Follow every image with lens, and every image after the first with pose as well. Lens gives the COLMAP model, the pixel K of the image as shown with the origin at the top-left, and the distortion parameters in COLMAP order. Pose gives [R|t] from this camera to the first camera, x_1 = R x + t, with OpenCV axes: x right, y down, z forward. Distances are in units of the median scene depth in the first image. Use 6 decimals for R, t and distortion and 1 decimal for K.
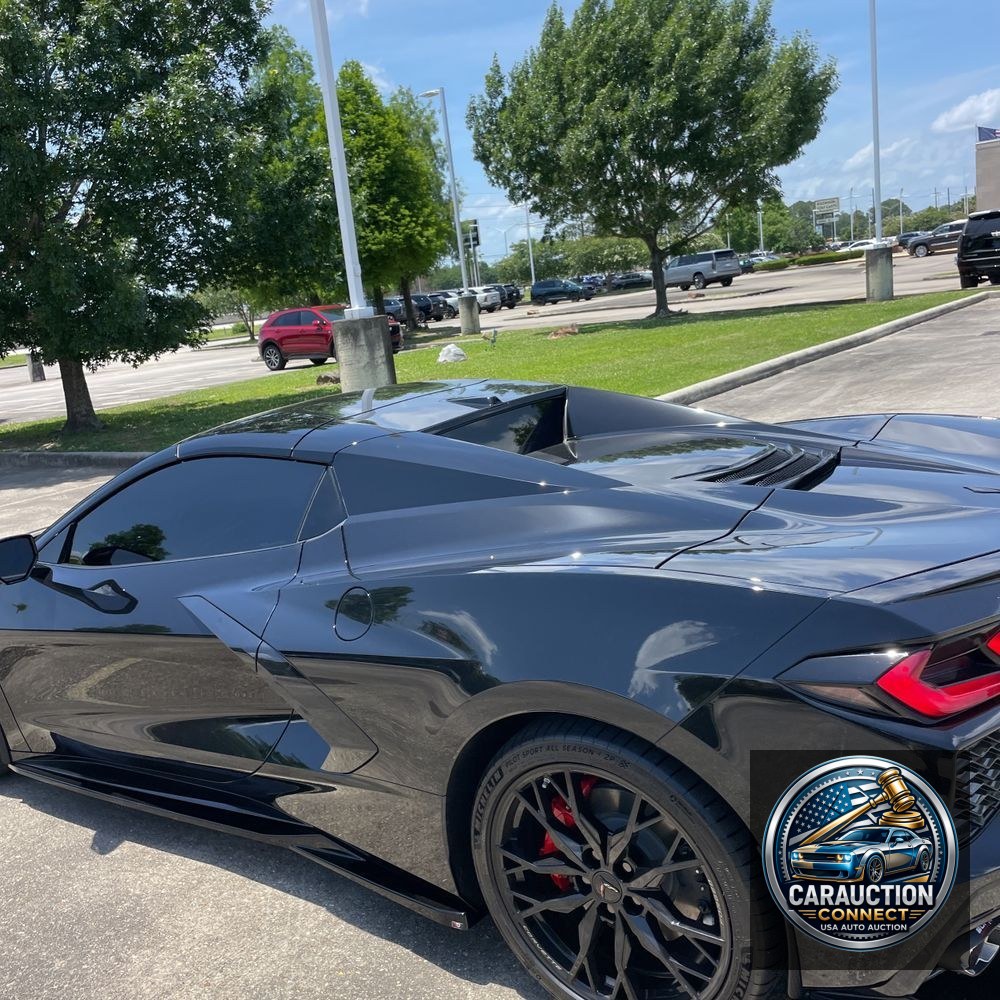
lens RADIAL K [[1018.2, 0, 471.9], [0, 1018.2, 500.9], [0, 0, 1]] dist [0.052275, -0.069091]
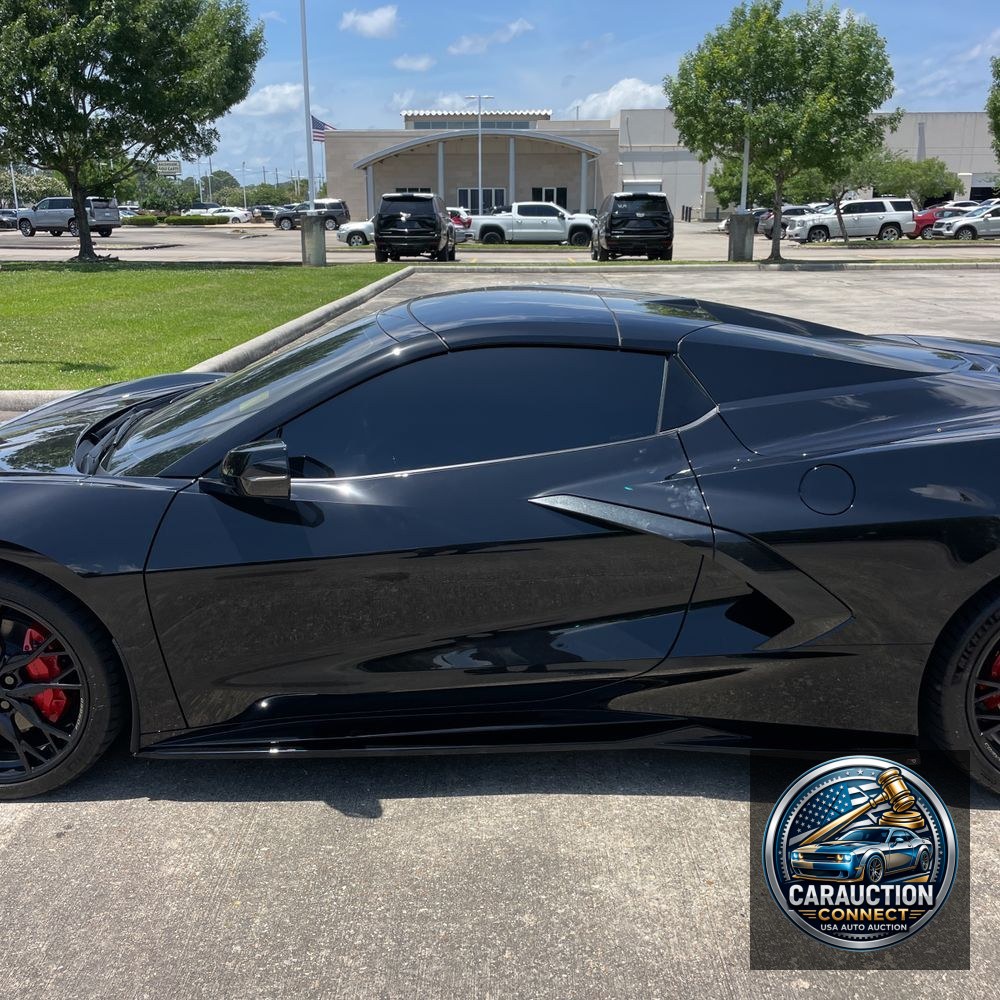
lens RADIAL K [[1030.1, 0, 483.2], [0, 1030.1, 479.3], [0, 0, 1]] dist [0.079603, -0.110585]
pose [[0.796803, -0.036813, 0.603116, -0.102792], [0.029923, 0.999322, 0.021463, 0.006778], [-0.603497, 0.000945, 0.797365, 0.035522]]
